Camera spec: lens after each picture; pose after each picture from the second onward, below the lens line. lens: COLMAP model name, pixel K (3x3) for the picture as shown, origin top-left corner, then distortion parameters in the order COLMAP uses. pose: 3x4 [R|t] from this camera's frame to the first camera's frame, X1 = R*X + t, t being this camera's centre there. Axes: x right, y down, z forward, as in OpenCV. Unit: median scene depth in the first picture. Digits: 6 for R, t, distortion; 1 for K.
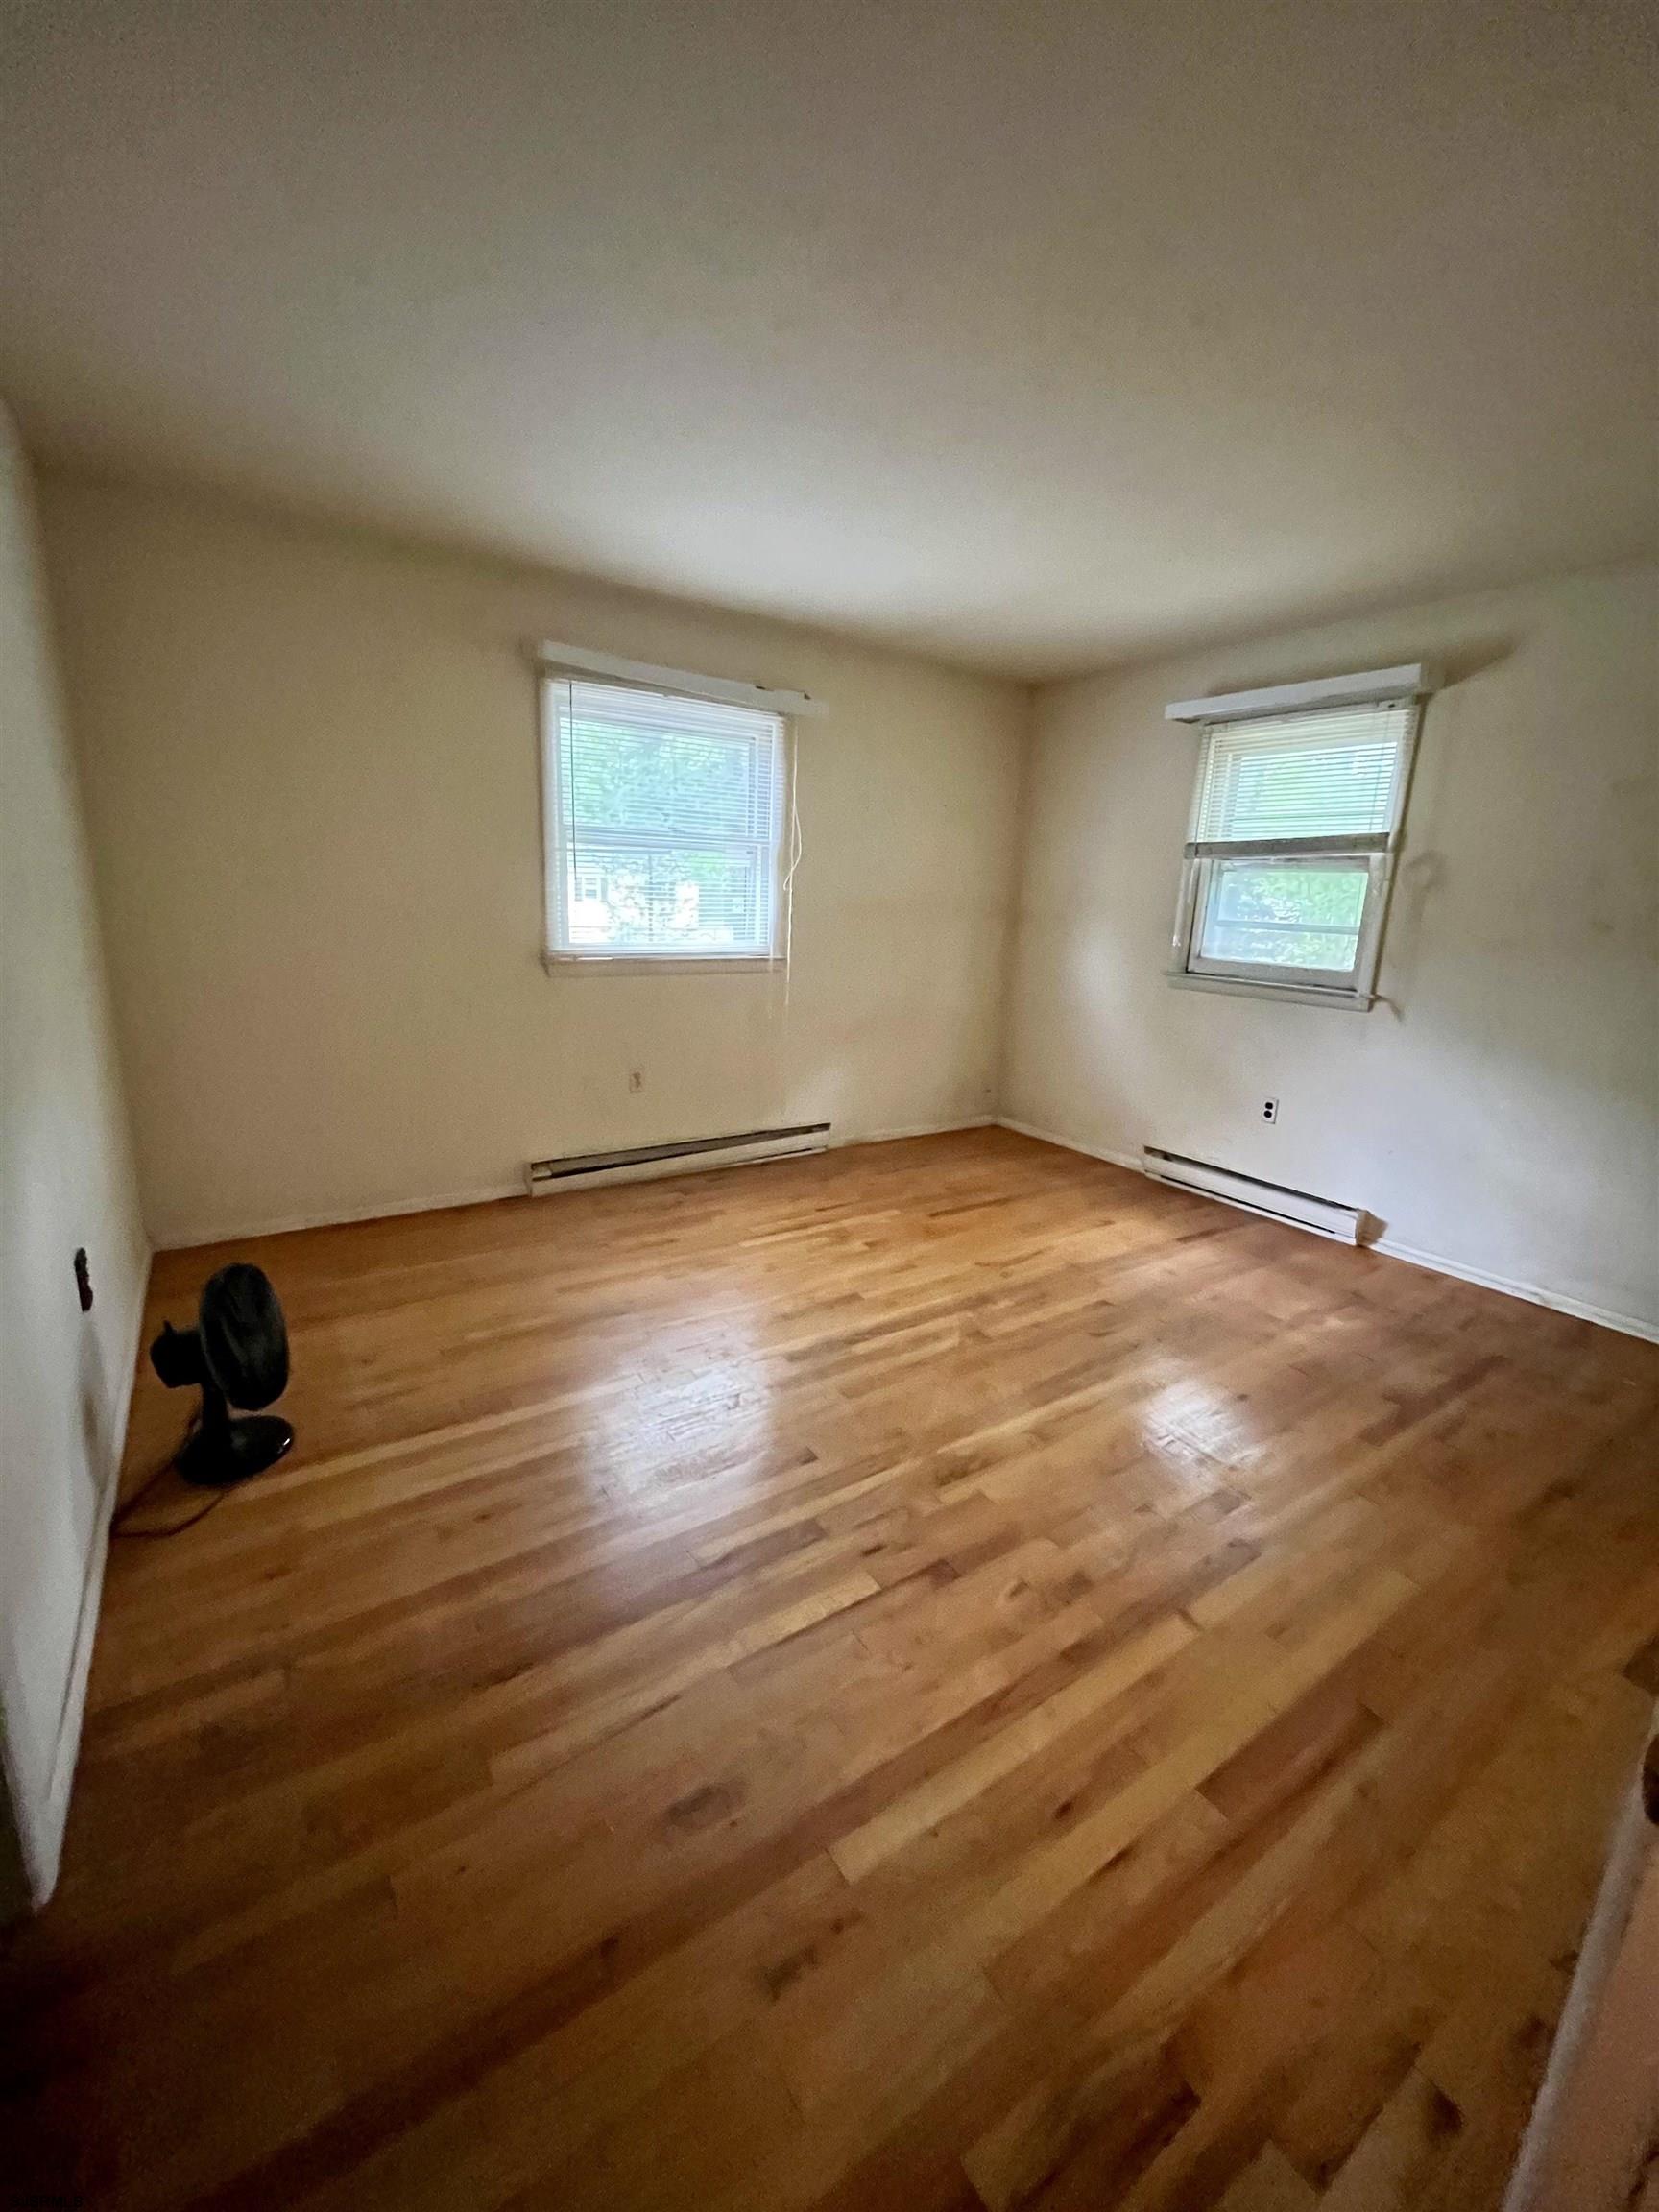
lens RADIAL K [[886.7, 0, 825.2], [0, 886.7, 1103.7], [0, 0, 1]] dist [-0.001150, 0.000038]
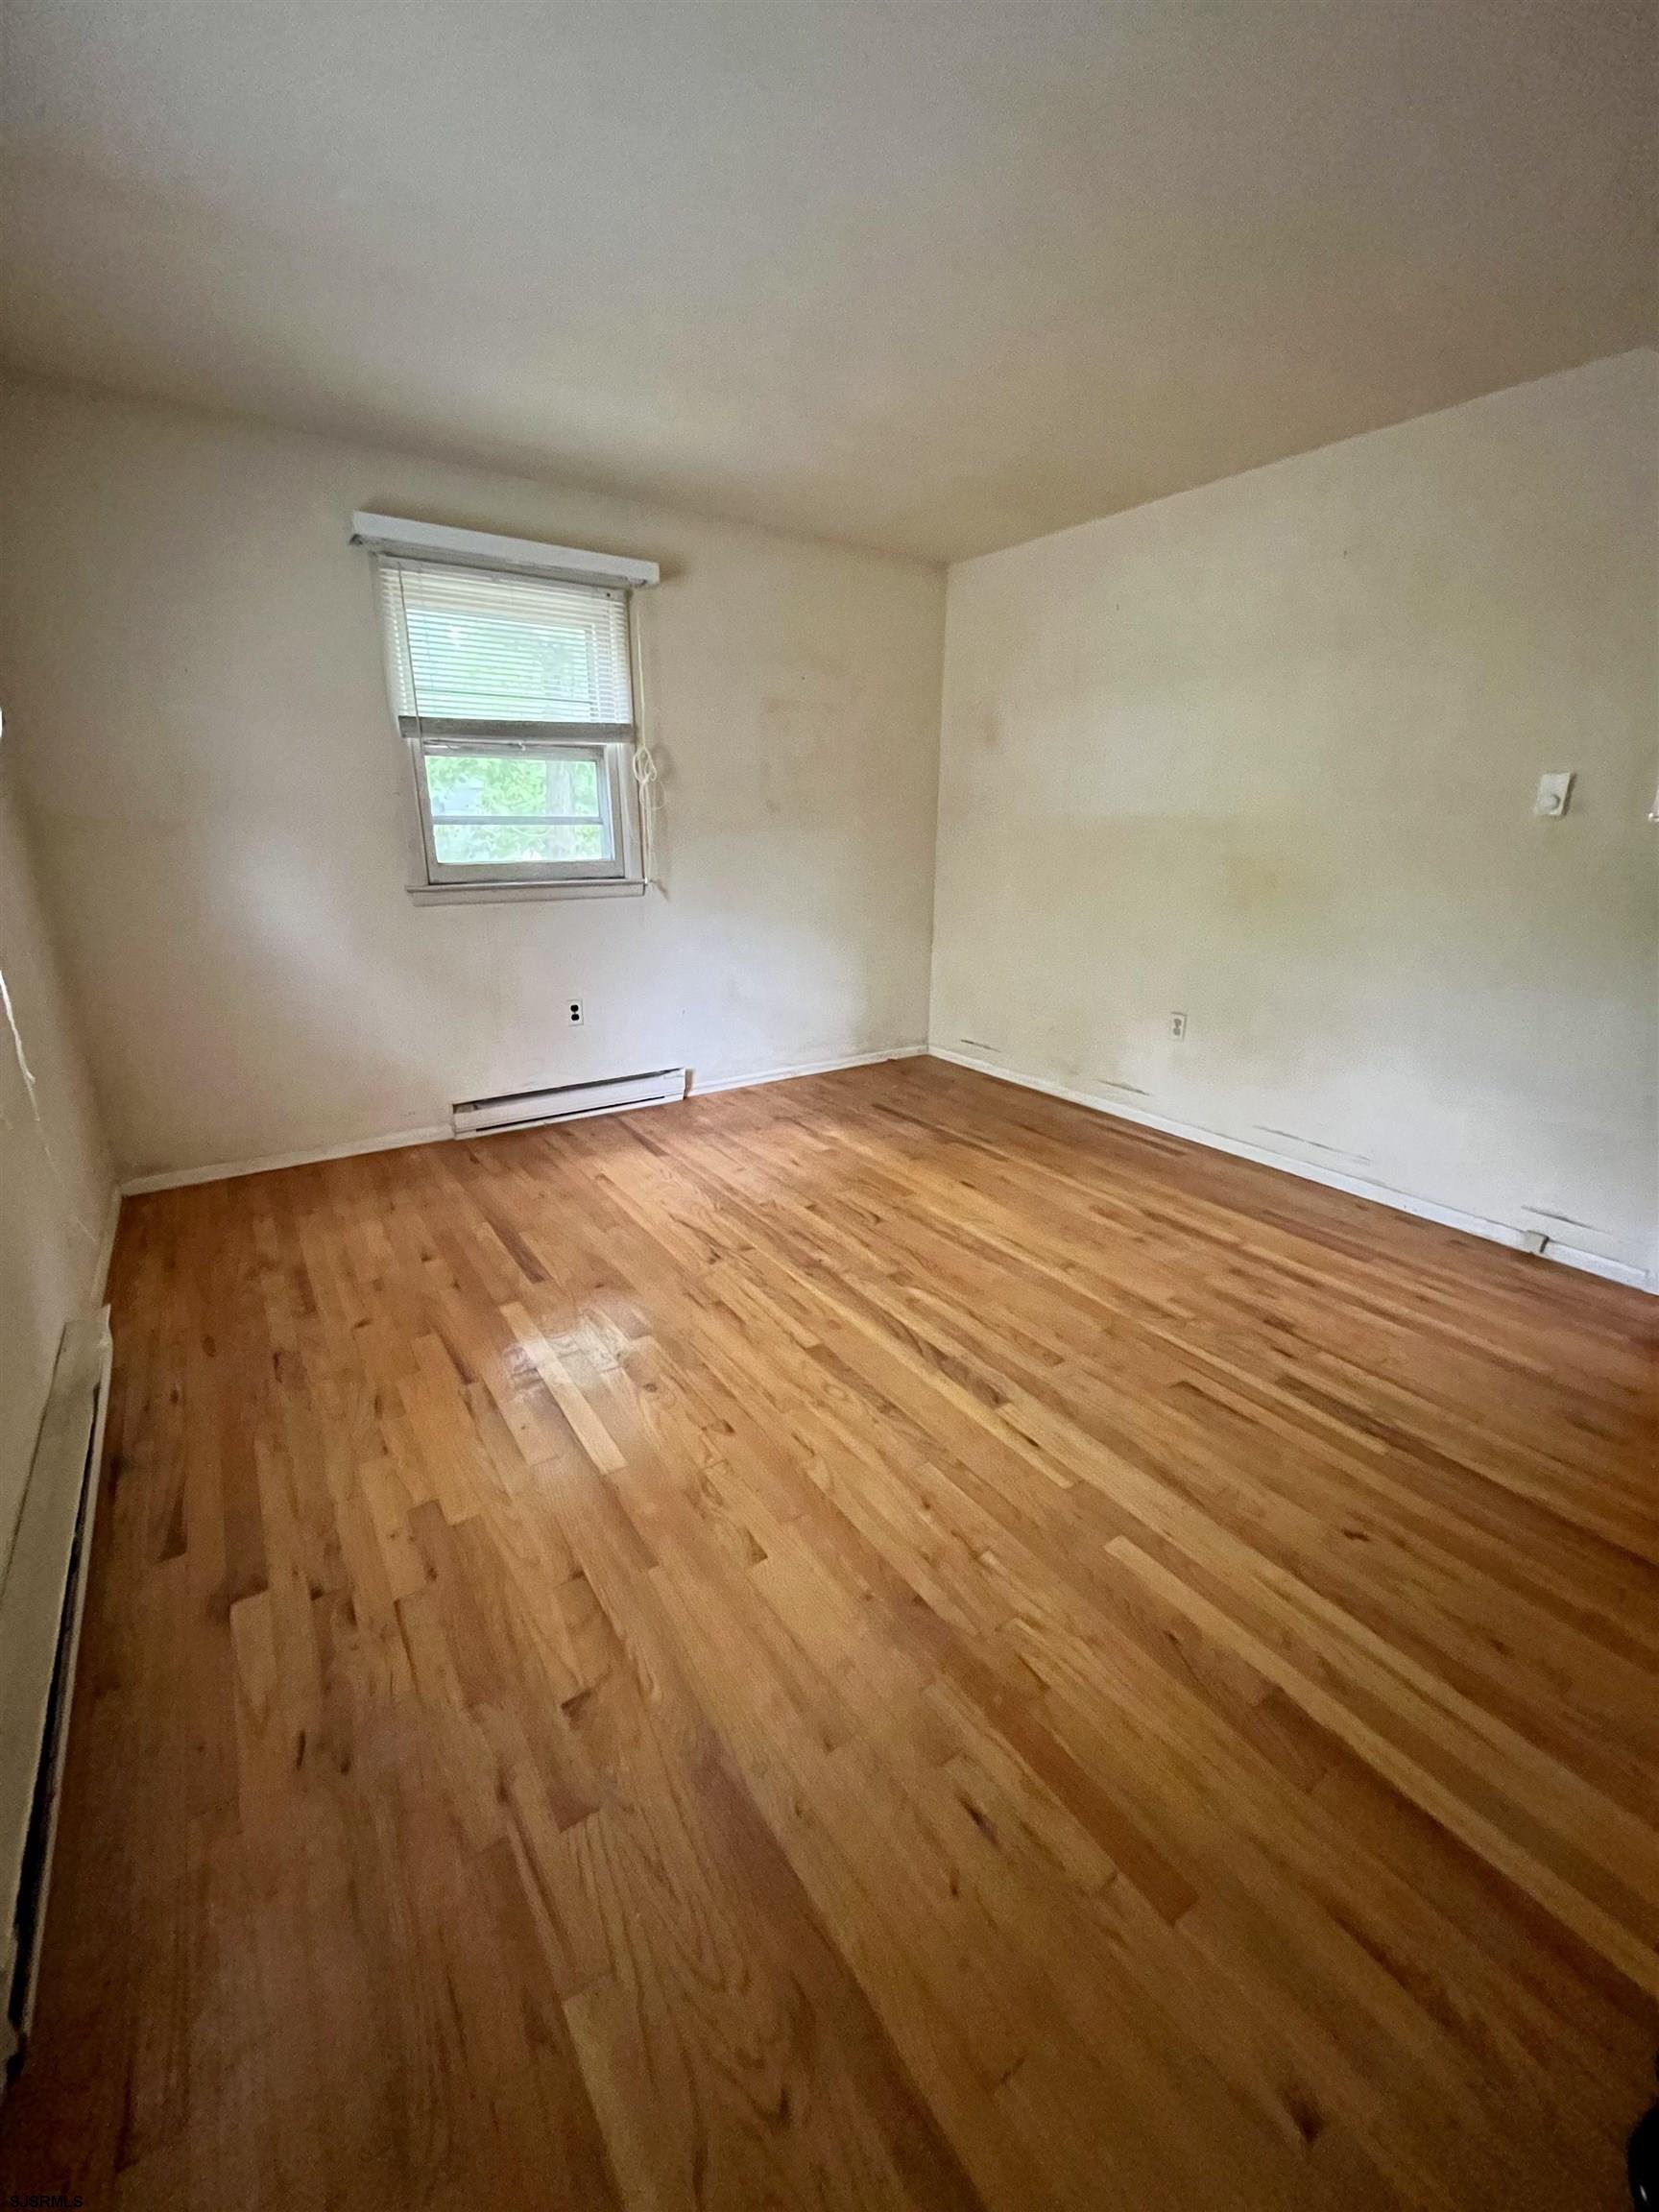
lens RADIAL K [[886.7, 0, 825.4], [0, 886.7, 1101.9], [0, 0, 1]] dist [-0.001150, 0.000038]
pose [[-0.005457, -0.345167, 0.938526, -0.516685], [0.227018, 0.913606, 0.337322, -0.194177], [-0.973875, 0.214903, 0.073373, 0.777034]]
